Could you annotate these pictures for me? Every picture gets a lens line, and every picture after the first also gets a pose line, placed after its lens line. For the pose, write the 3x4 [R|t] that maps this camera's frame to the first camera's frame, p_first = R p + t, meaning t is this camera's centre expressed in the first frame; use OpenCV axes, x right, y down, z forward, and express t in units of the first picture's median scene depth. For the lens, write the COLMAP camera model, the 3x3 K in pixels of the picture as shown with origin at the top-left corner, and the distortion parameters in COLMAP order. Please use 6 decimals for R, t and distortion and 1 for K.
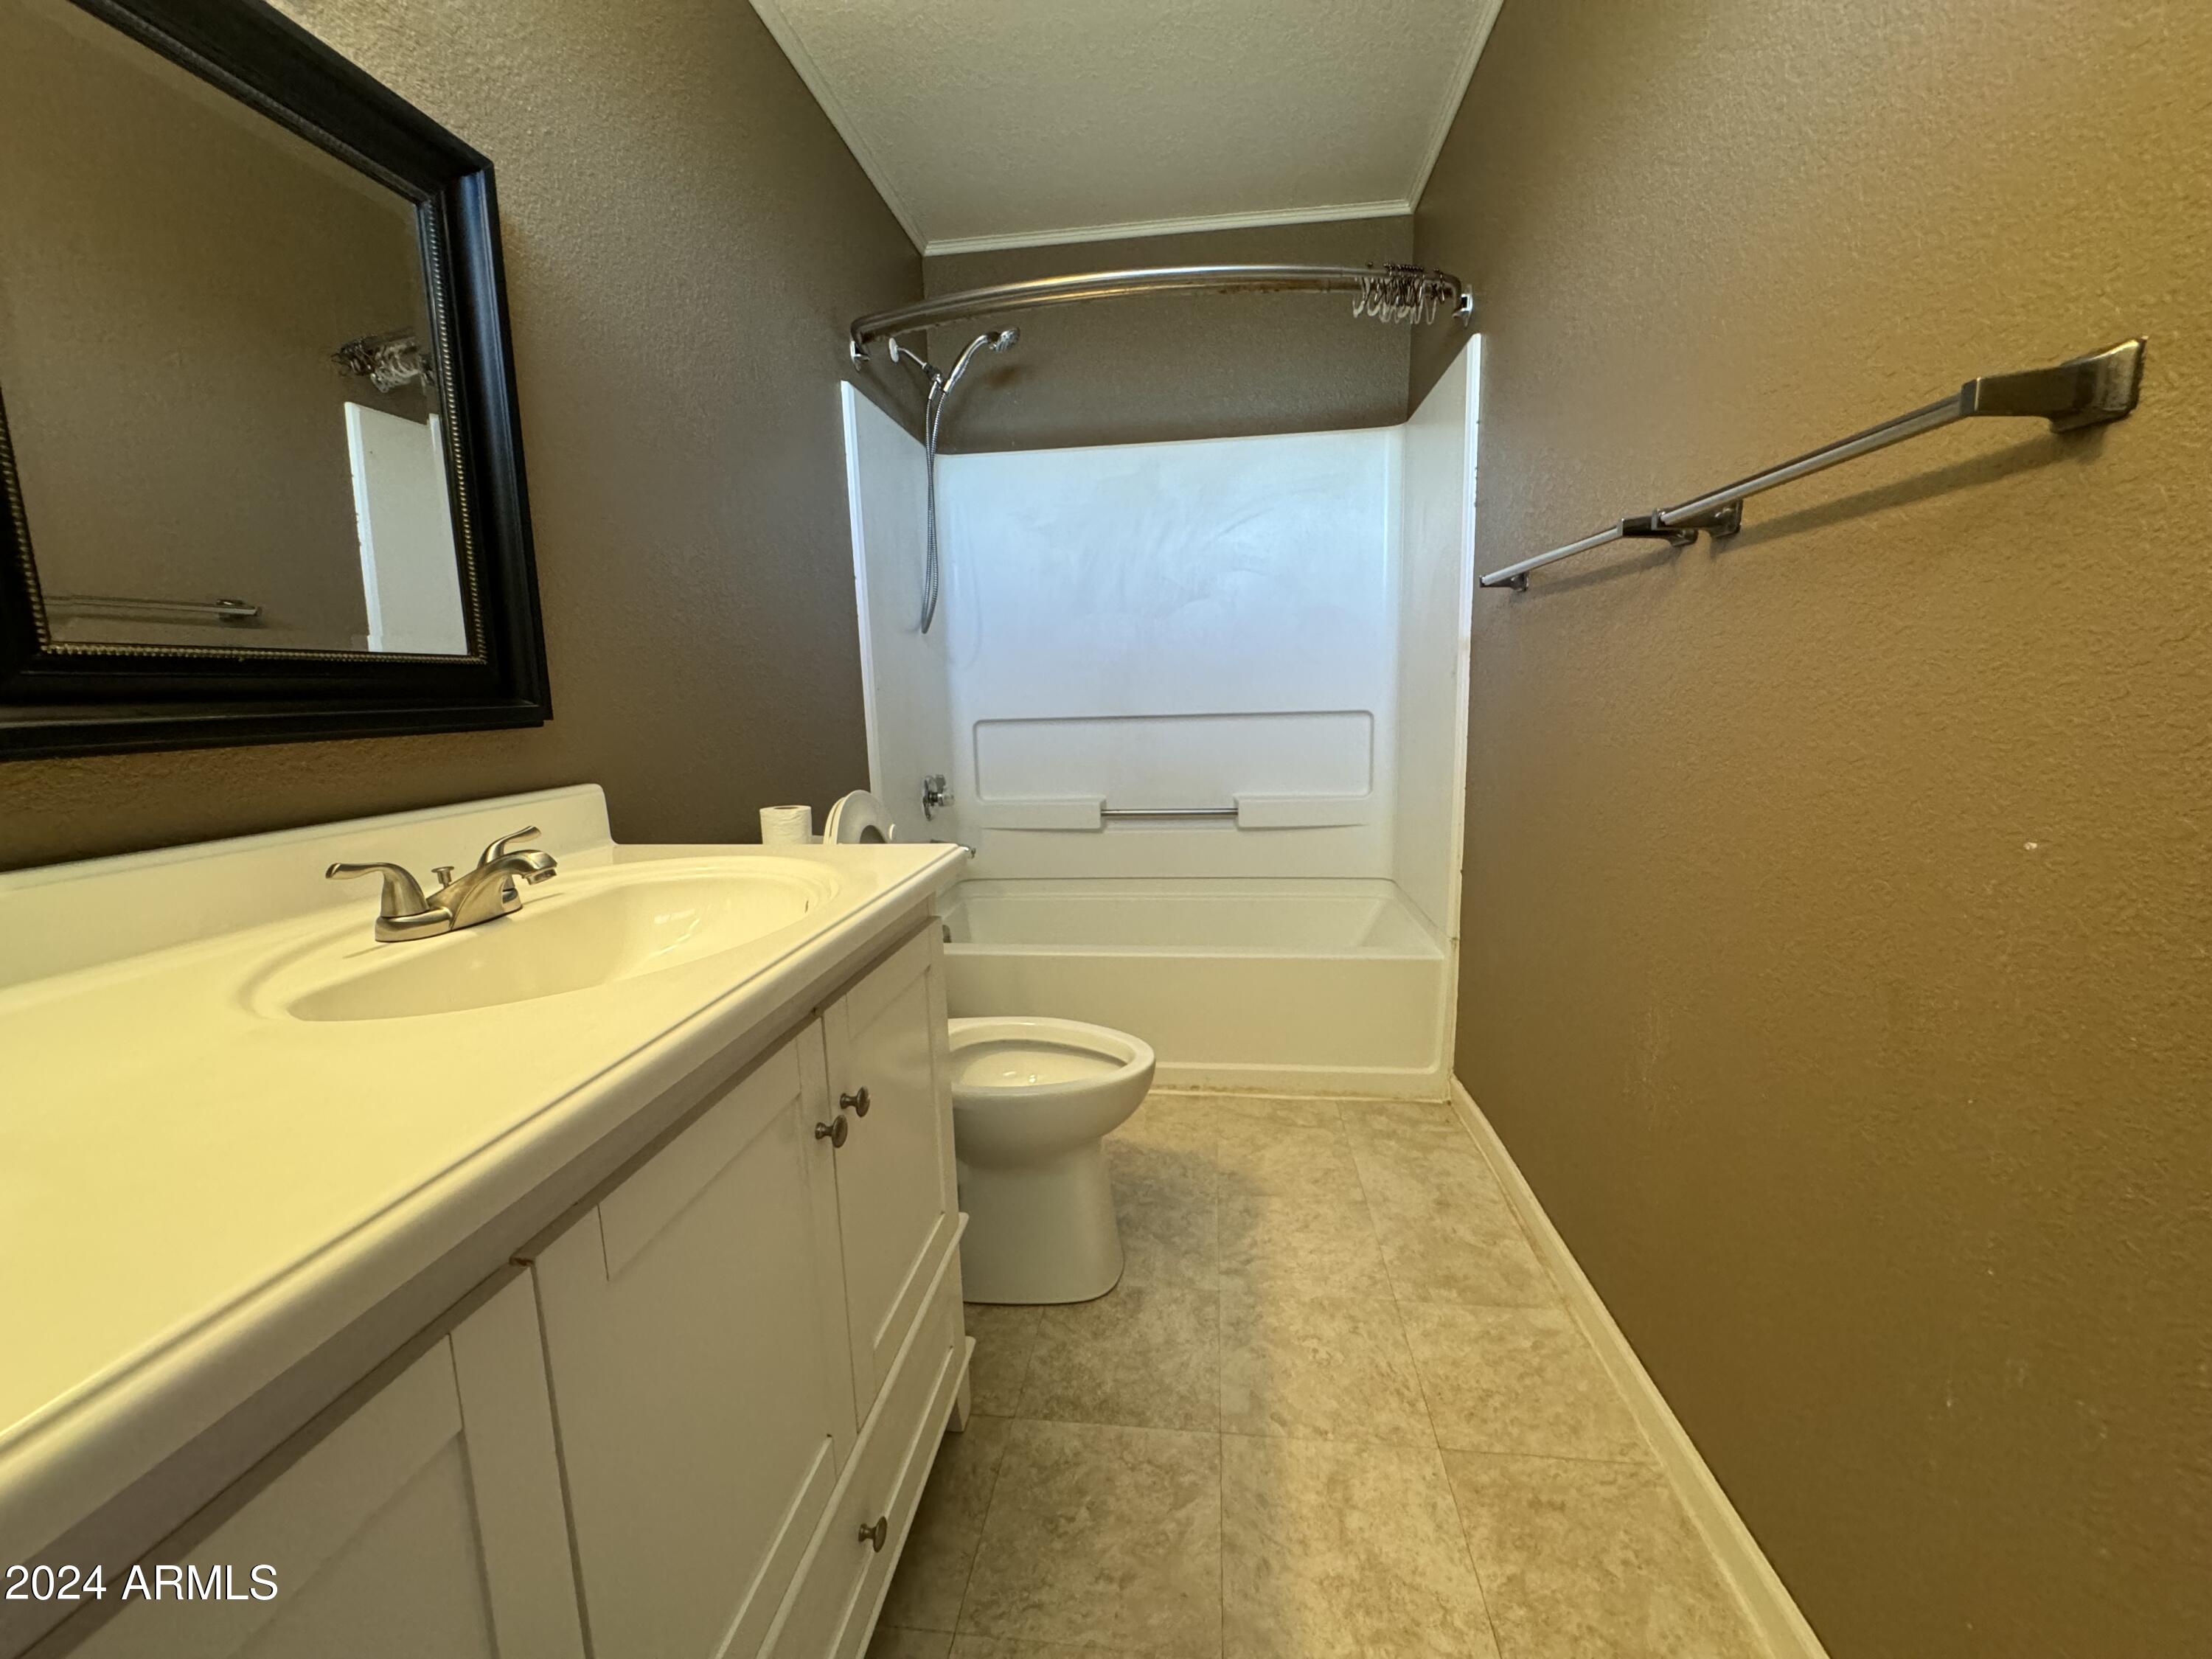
lens RADIAL K [[882.7, 0, 1101.5], [0, 882.7, 822.6], [0, 0, 1]] dist [-0.000778, -0.000388]
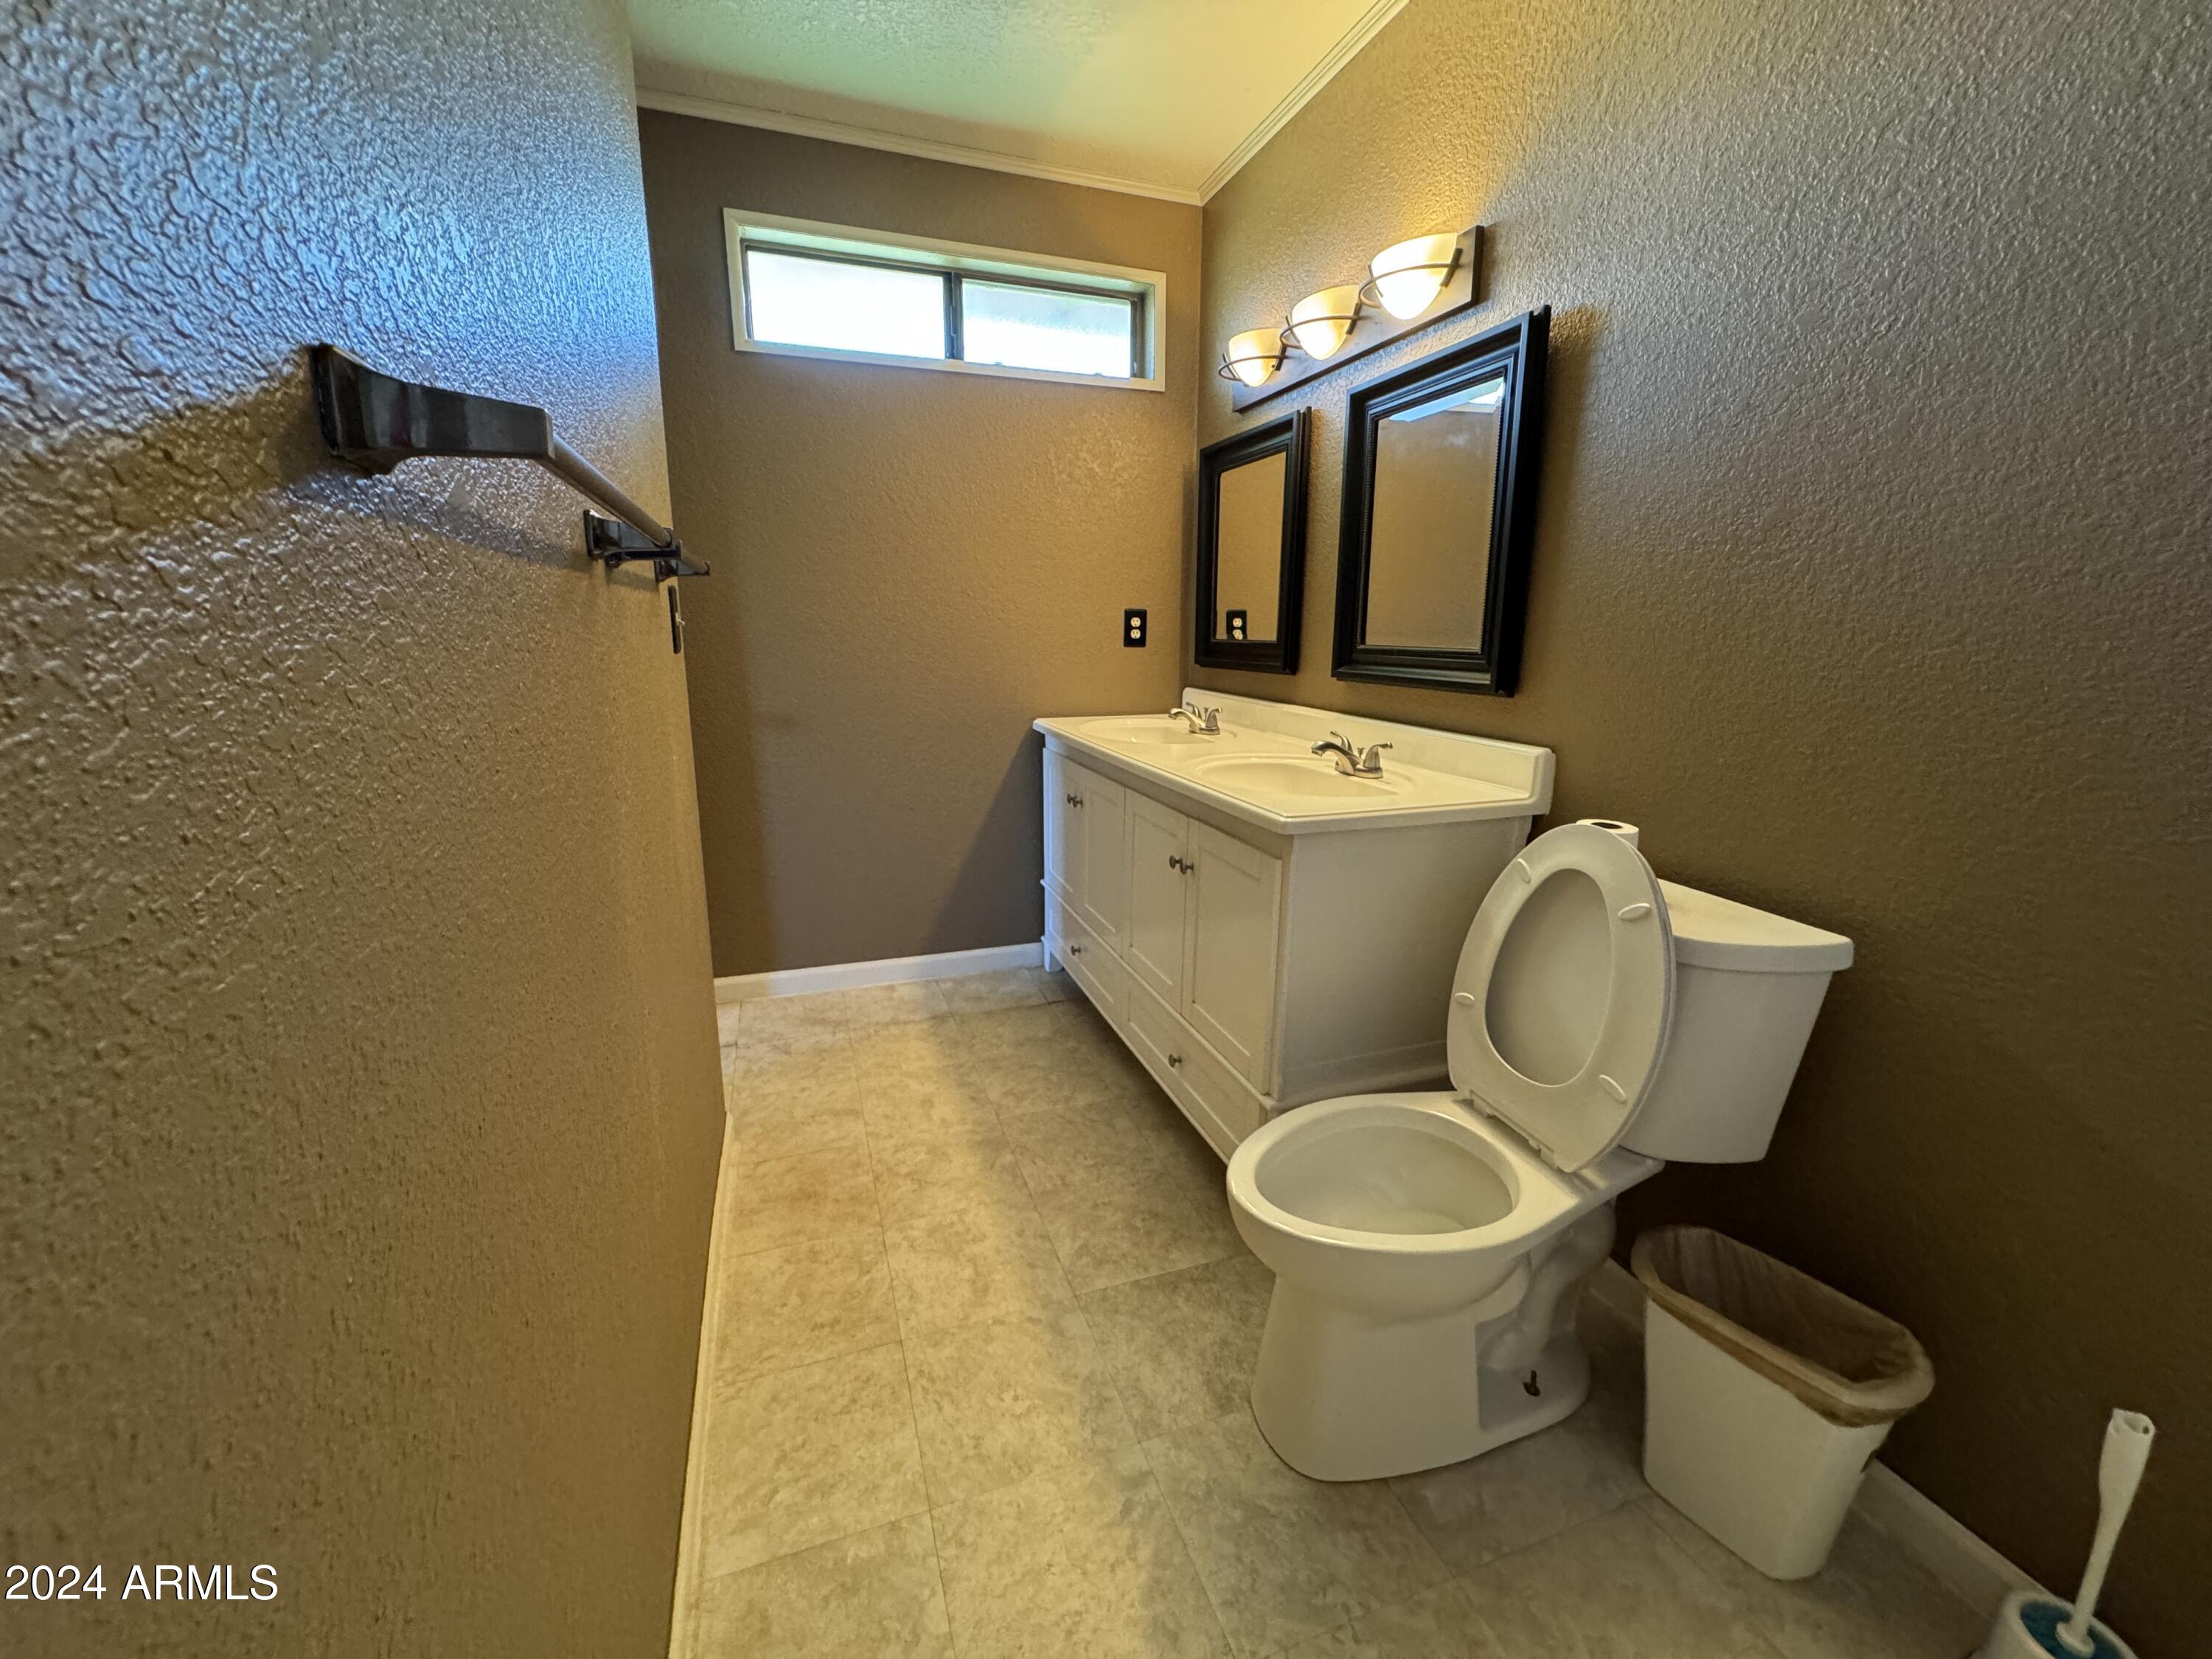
lens RADIAL K [[882.7, 0, 1104.2], [0, 882.7, 825.1], [0, 0, 1]] dist [-0.000778, -0.000388]
pose [[-0.892250, 0.116536, -0.436246, 0.503582], [-0.053189, 0.932271, 0.357829, -0.328274], [0.448399, 0.342477, -0.825620, 1.627172]]
